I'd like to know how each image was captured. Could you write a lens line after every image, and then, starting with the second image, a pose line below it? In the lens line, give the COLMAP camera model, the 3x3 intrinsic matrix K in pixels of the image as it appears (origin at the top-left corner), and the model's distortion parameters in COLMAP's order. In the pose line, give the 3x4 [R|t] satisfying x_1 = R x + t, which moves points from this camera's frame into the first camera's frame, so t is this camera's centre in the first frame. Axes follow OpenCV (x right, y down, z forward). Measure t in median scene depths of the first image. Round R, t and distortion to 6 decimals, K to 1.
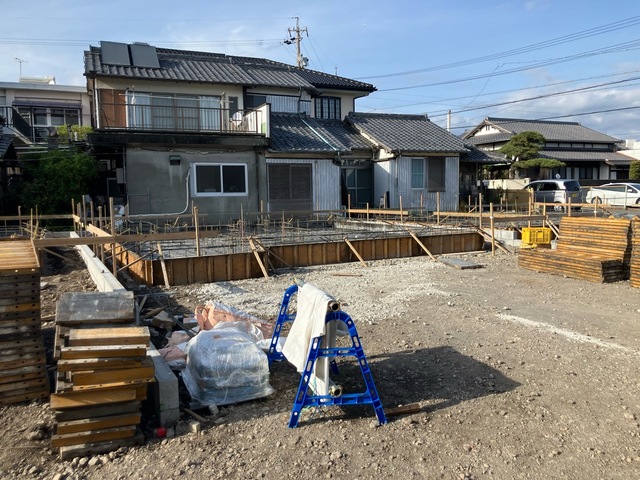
lens RADIAL K [[523.2, 0, 325.6], [0, 523.2, 238.7], [0, 0, 1]] dist [0.029003, -0.025944]
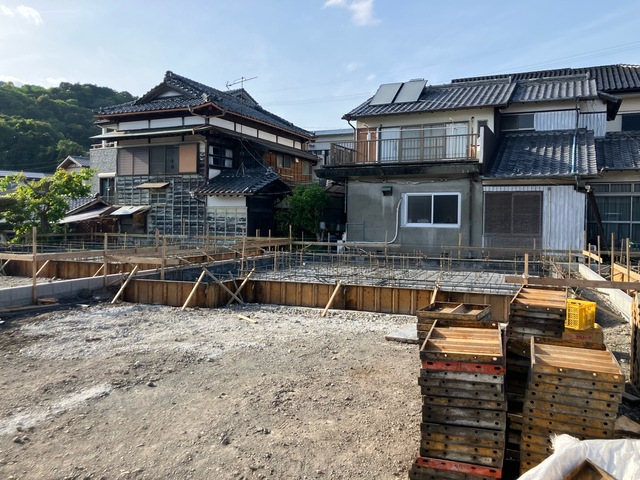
lens RADIAL K [[523.2, 0, 332.0], [0, 523.2, 233.4], [0, 0, 1]] dist [0.029003, -0.025944]
pose [[0.669664, 0.044030, -0.741358, 0.374255], [-0.087888, 0.995925, -0.020240, -0.033933], [0.737446, 0.078711, 0.670804, 0.223562]]
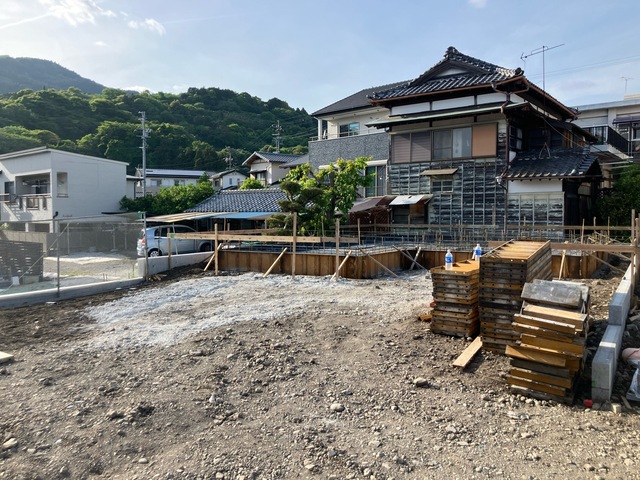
lens RADIAL K [[523.2, 0, 326.8], [0, 523.2, 238.0], [0, 0, 1]] dist [0.029003, -0.025944]
pose [[0.500153, 0.057279, -0.864040, 0.072001], [-0.079044, 0.996664, 0.020316, 0.002316], [0.862322, 0.058136, 0.503012, -0.026146]]
